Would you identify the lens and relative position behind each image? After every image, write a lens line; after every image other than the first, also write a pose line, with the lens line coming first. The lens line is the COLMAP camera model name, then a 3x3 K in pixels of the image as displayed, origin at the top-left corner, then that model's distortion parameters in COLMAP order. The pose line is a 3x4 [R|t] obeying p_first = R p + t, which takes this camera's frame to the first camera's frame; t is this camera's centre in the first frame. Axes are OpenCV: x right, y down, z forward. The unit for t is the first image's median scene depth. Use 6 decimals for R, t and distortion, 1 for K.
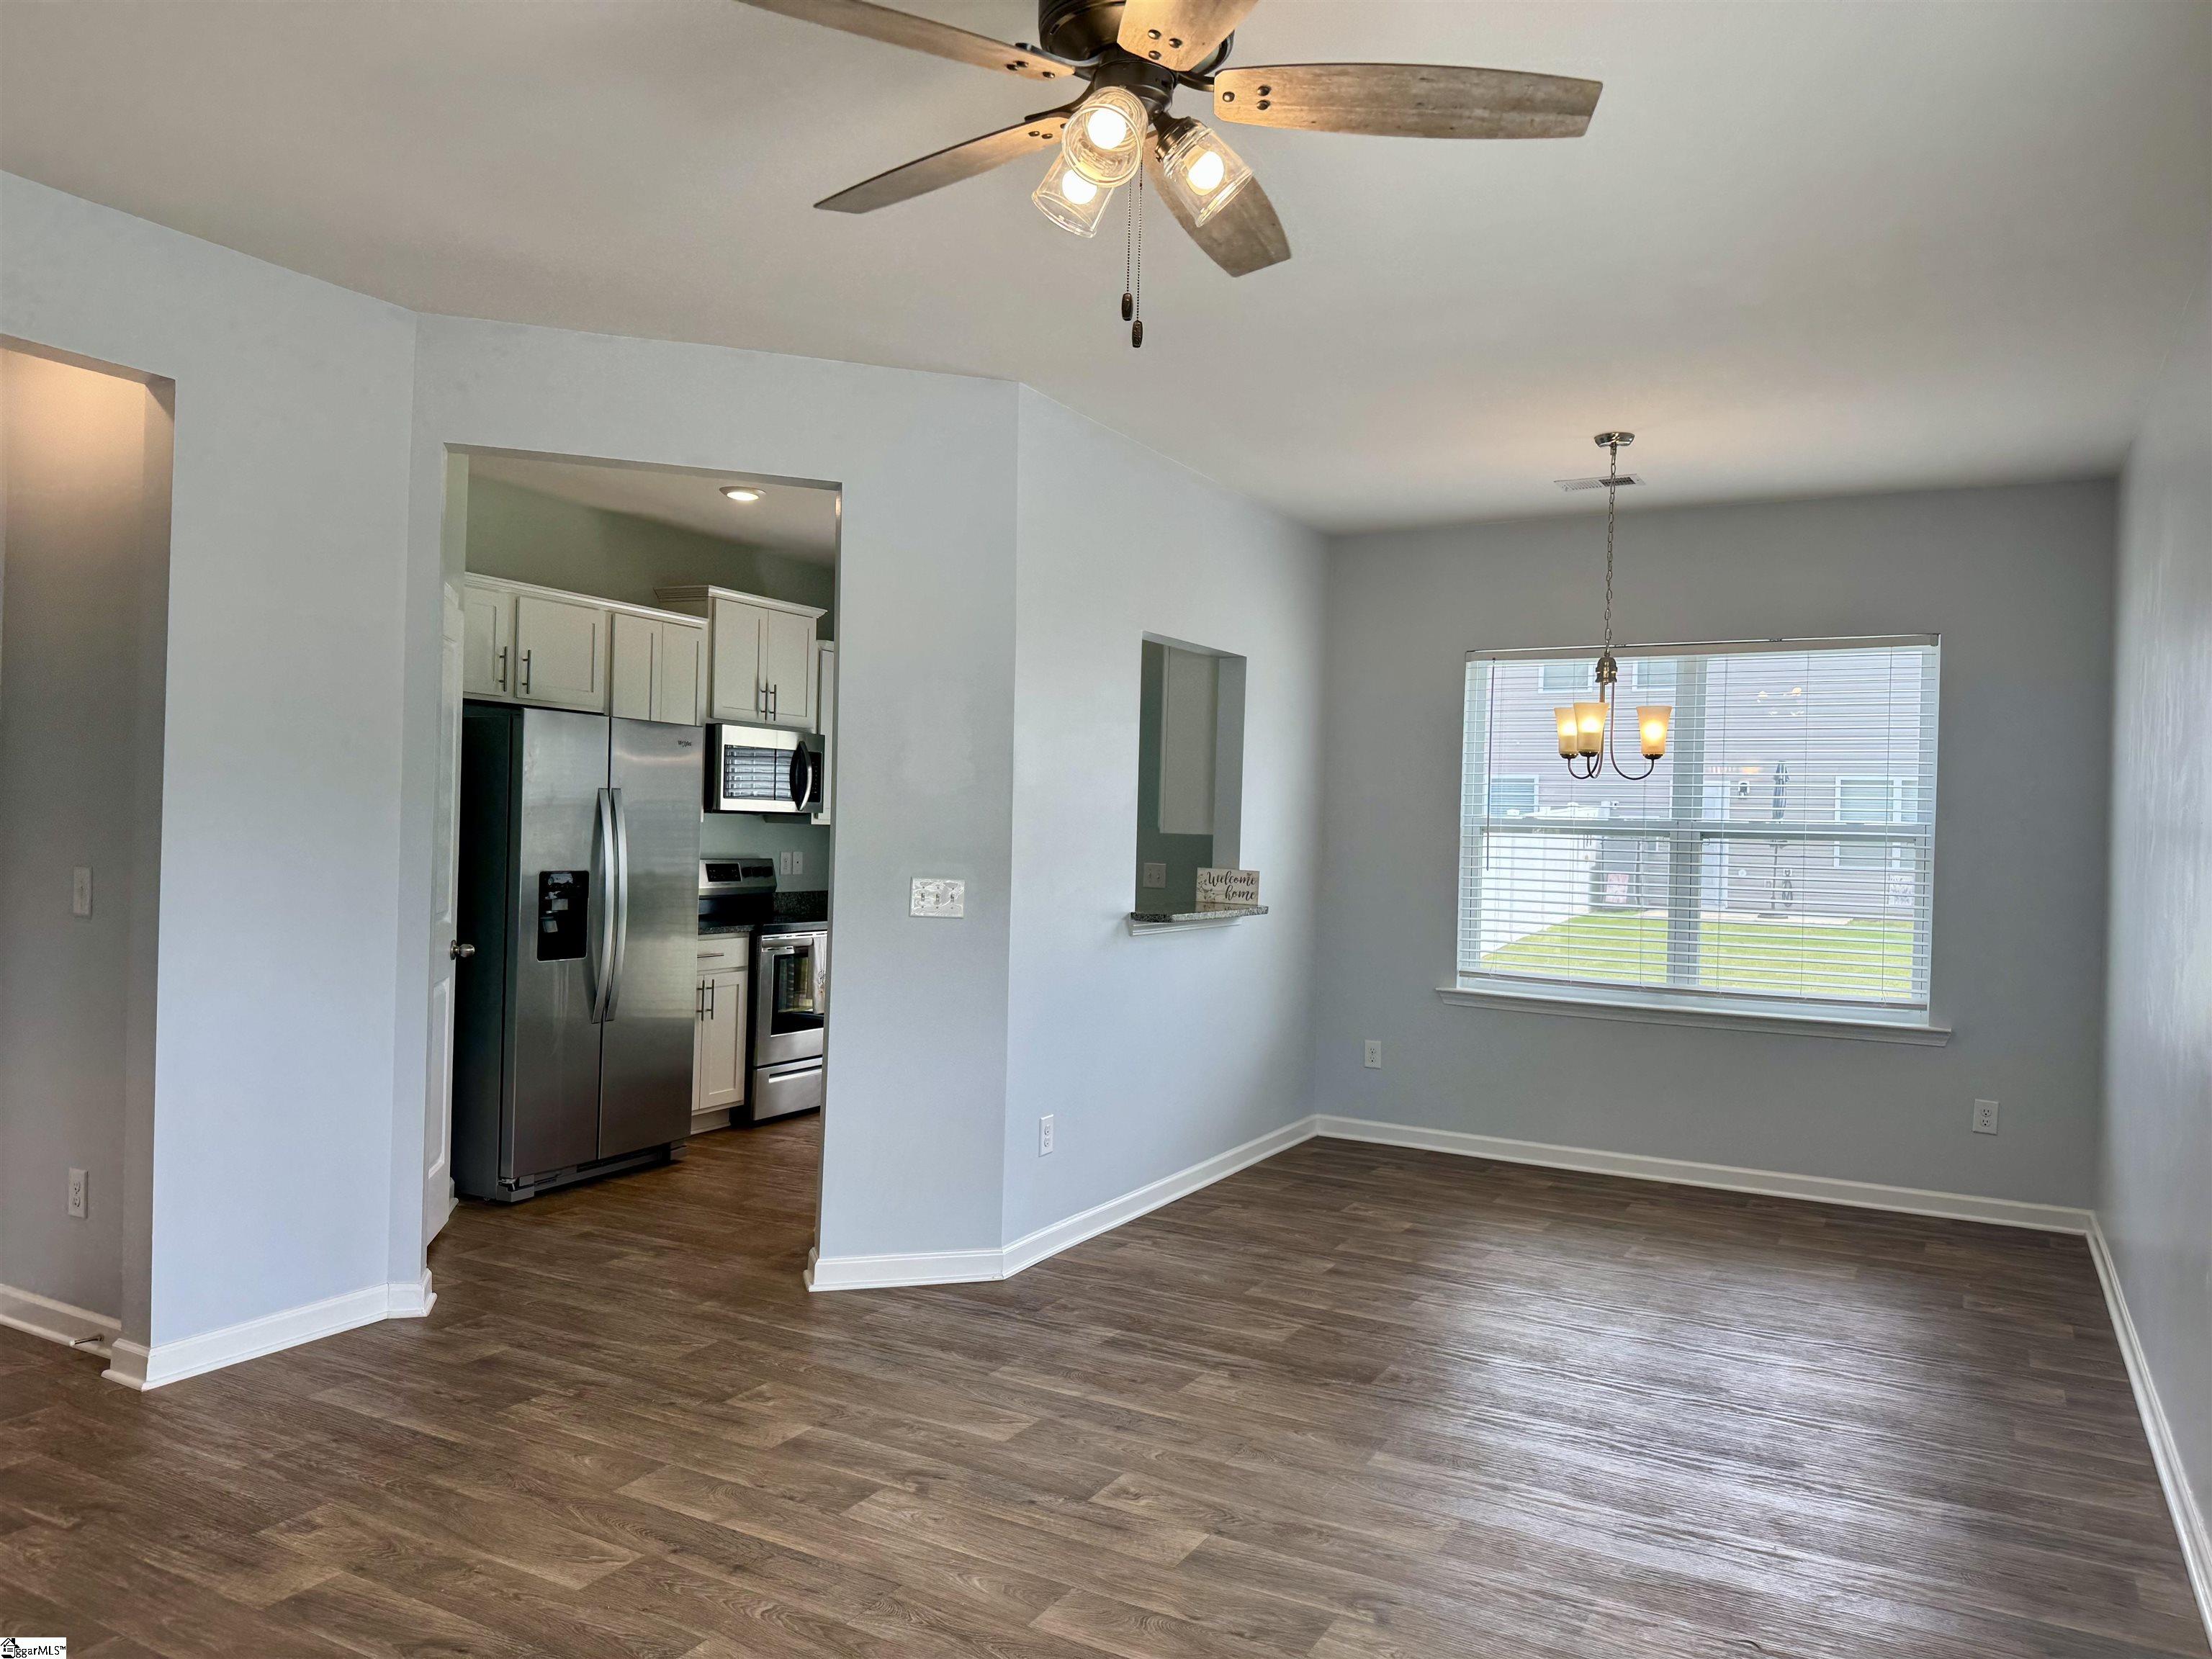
lens RADIAL K [[1561.9, 0, 1065.3], [0, 1561.9, 835.4], [0, 0, 1]] dist [0.001103, -0.003893]
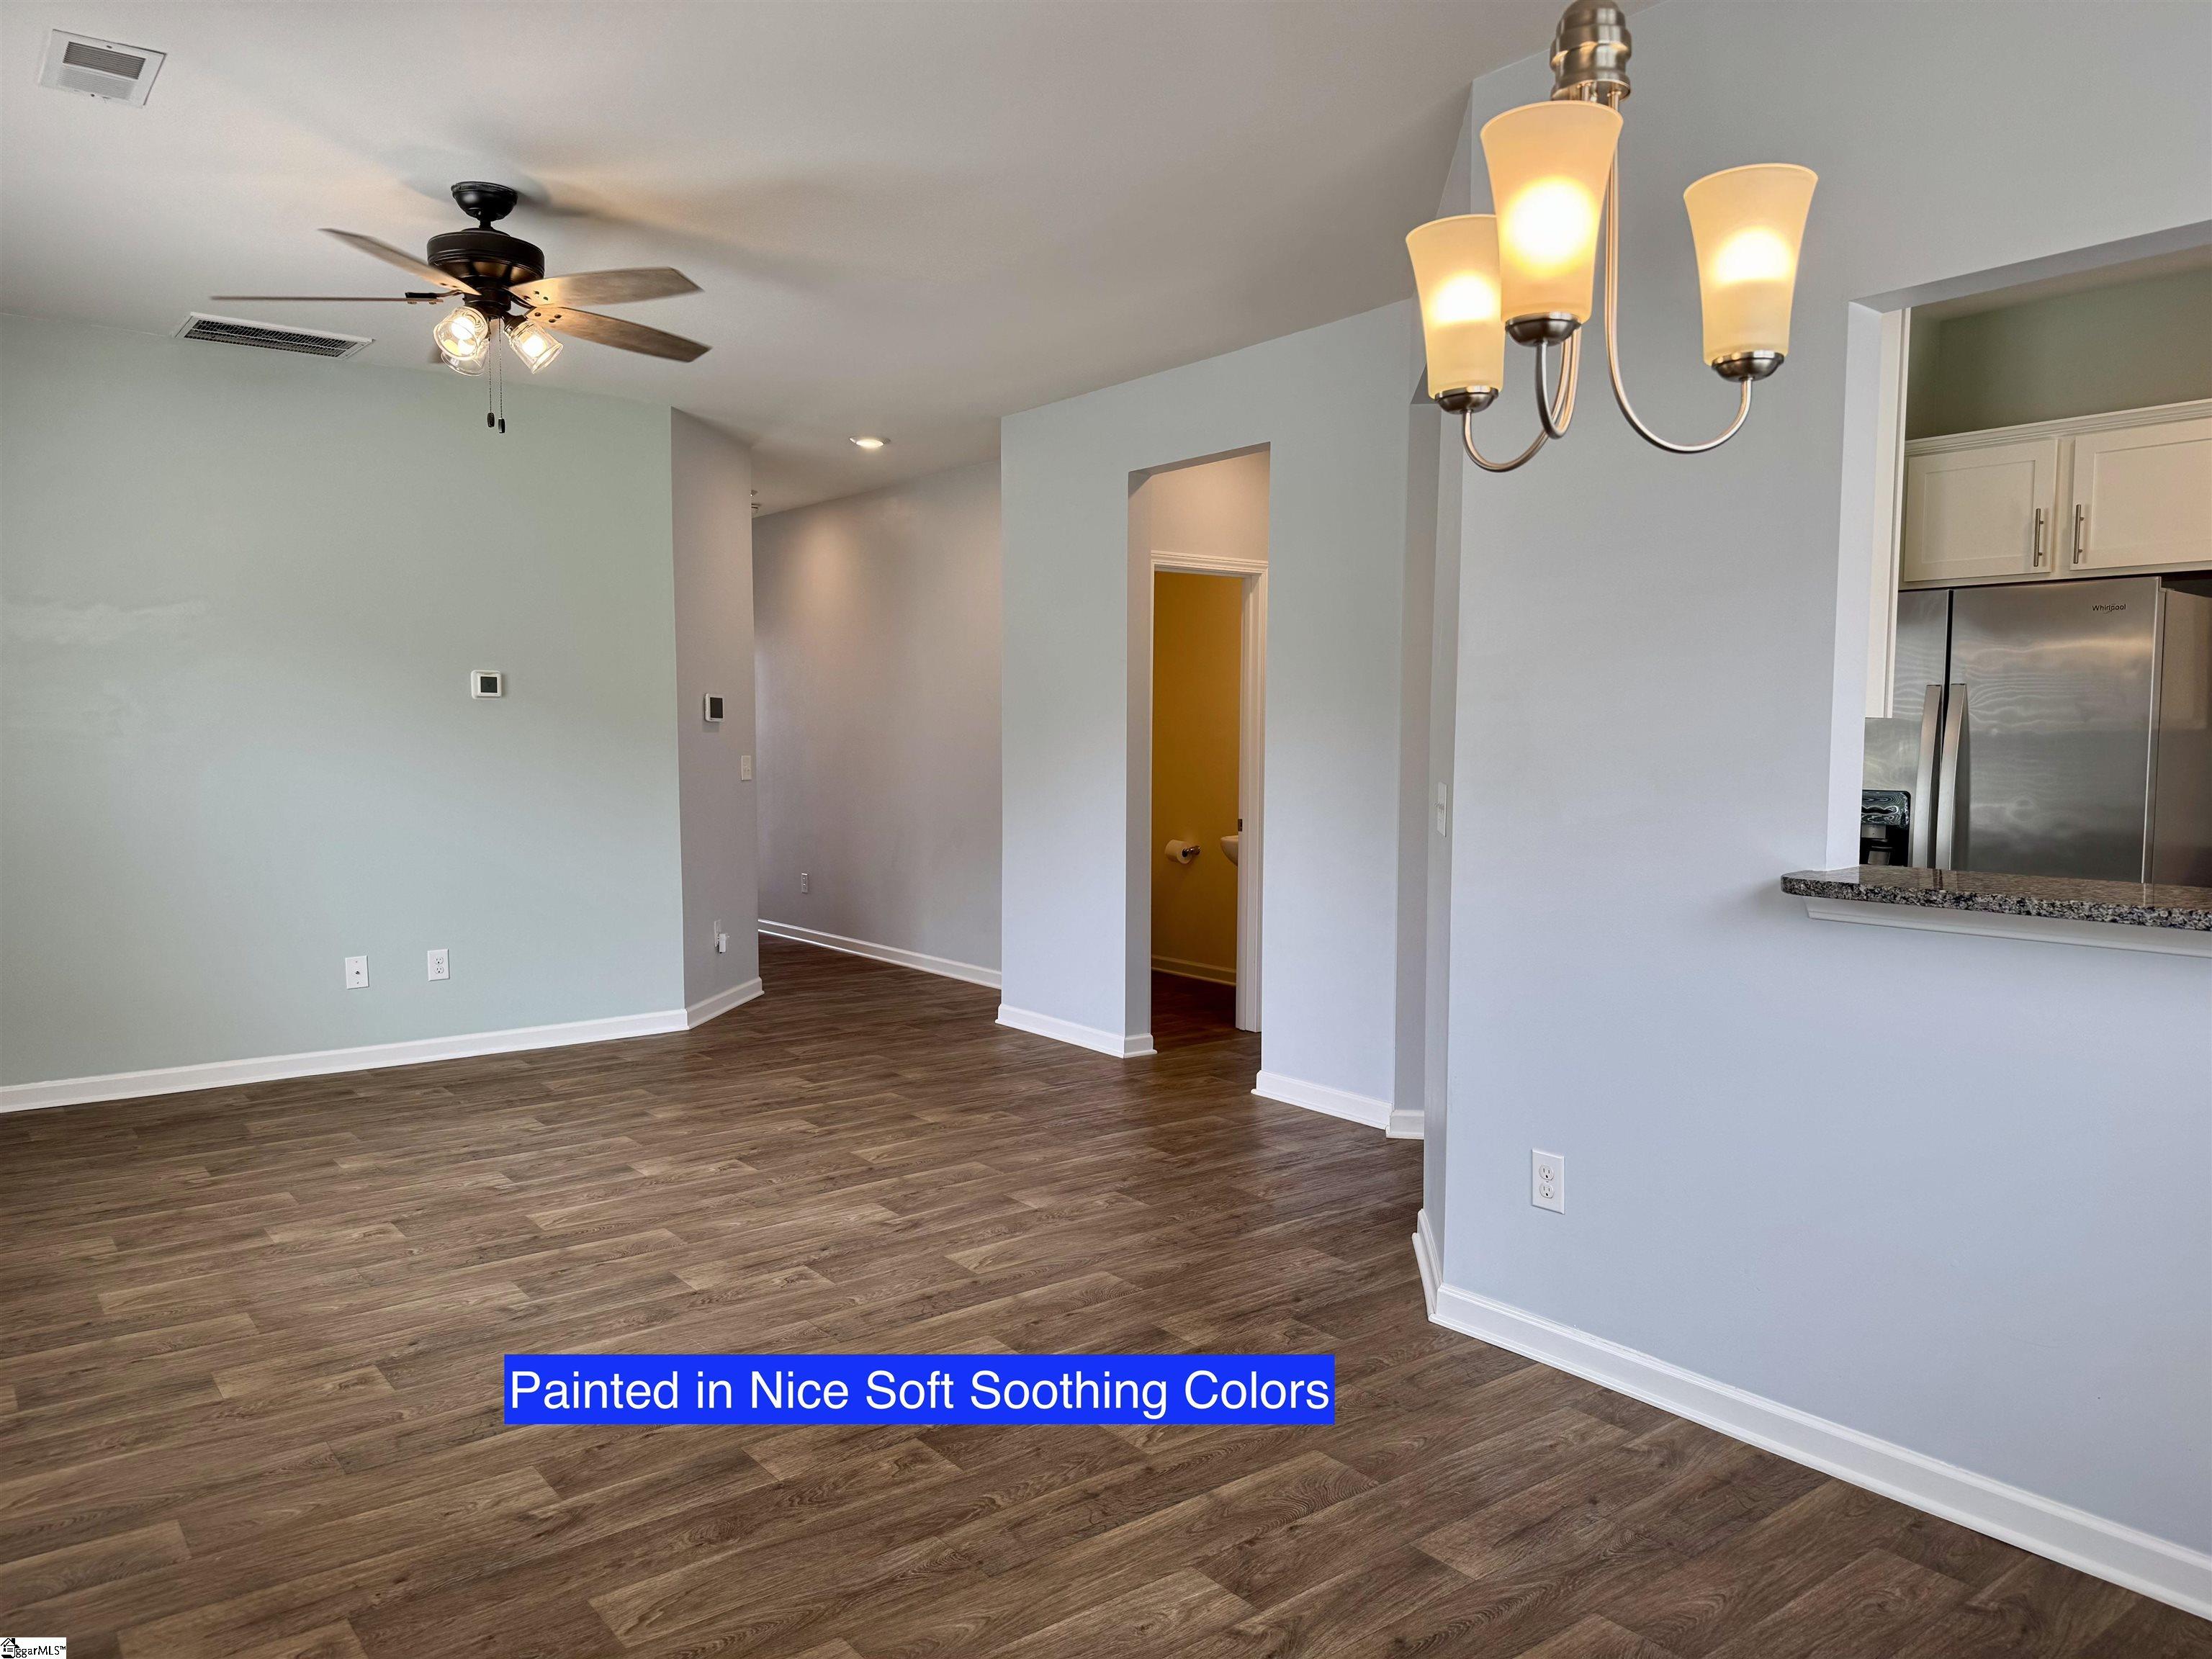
lens RADIAL K [[1558.0, 0, 1106.0], [0, 1558.0, 829.5], [0, 0, 1]] dist [0.133327, -0.164362]
pose [[-0.384347, 0.033152, -0.922593, 0.644415], [-0.018031, 0.998895, 0.043406, 0.018902], [0.923013, 0.033318, -0.383324, 1.034502]]
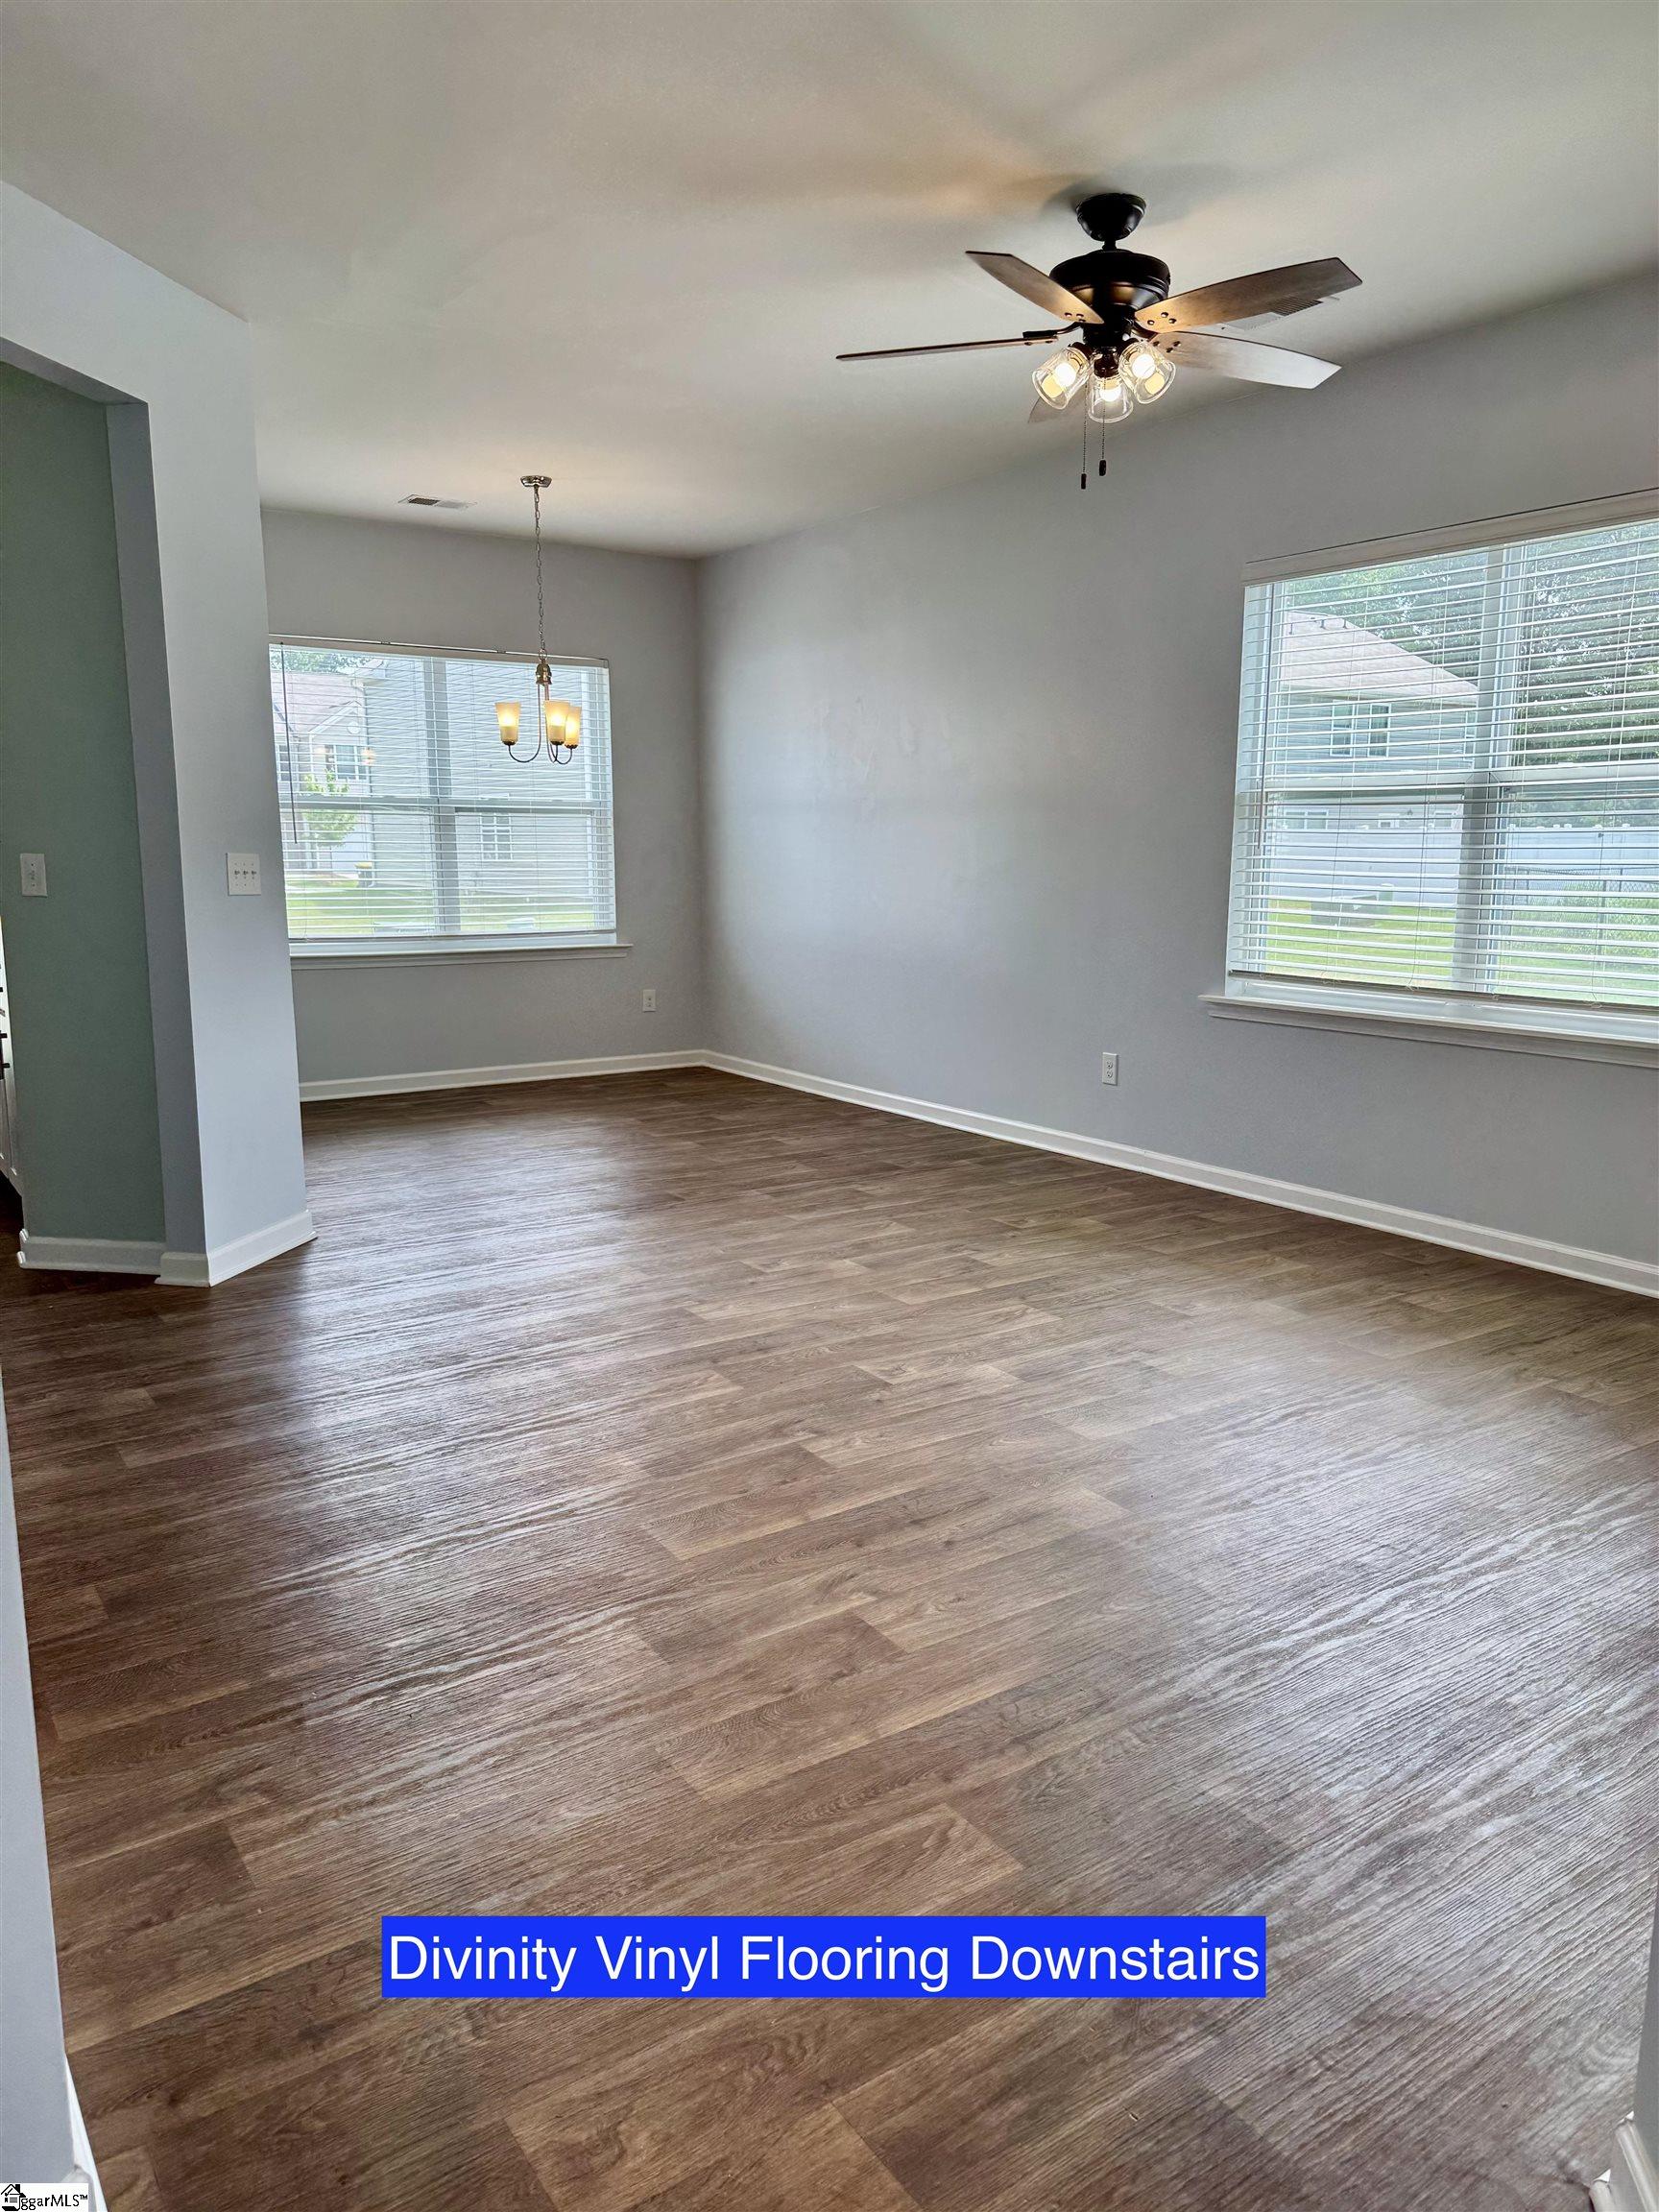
lens RADIAL K [[1558.0, 0, 818.2], [0, 1558.0, 1101.4], [0, 0, 1]] dist [0.133327, -0.164362]
pose [[0.451345, -0.170708, 0.875869, -0.738768], [0.018473, 0.983108, 0.182089, 0.006408], [-0.892158, -0.066005, 0.446875, 0.201710]]
